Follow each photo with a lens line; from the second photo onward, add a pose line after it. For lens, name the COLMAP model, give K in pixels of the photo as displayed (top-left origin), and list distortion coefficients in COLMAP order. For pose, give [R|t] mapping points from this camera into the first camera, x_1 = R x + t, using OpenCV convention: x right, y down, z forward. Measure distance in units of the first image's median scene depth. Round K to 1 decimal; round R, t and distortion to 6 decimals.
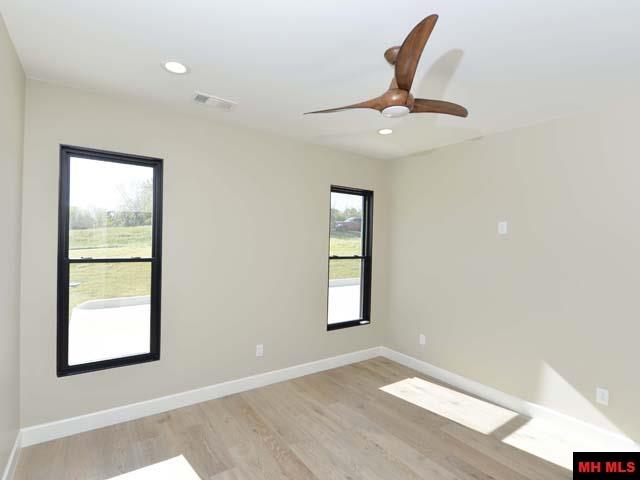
lens RADIAL K [[300.4, 0, 323.0], [0, 300.4, 240.6], [0, 0, 1]] dist [-0.099500, 0.055050]
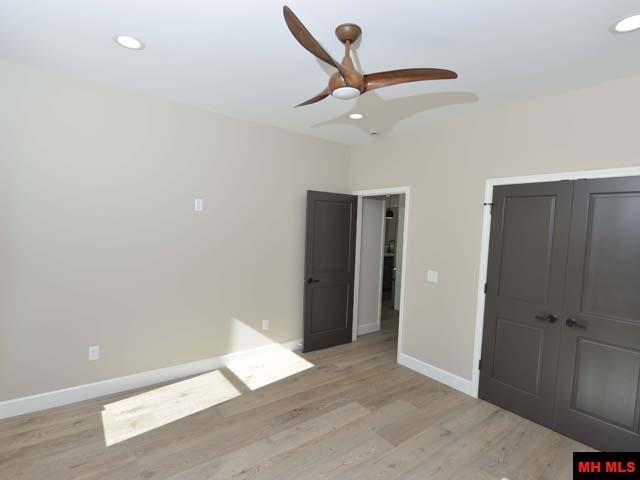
lens RADIAL K [[300.4, 0, 323.0], [0, 300.4, 240.6], [0, 0, 1]] dist [-0.099500, 0.055050]
pose [[0.040230, -0.084542, 0.995607, -0.460650], [-0.037589, 0.995581, 0.086058, -0.029150], [-0.998483, -0.040886, 0.036875, 0.615325]]
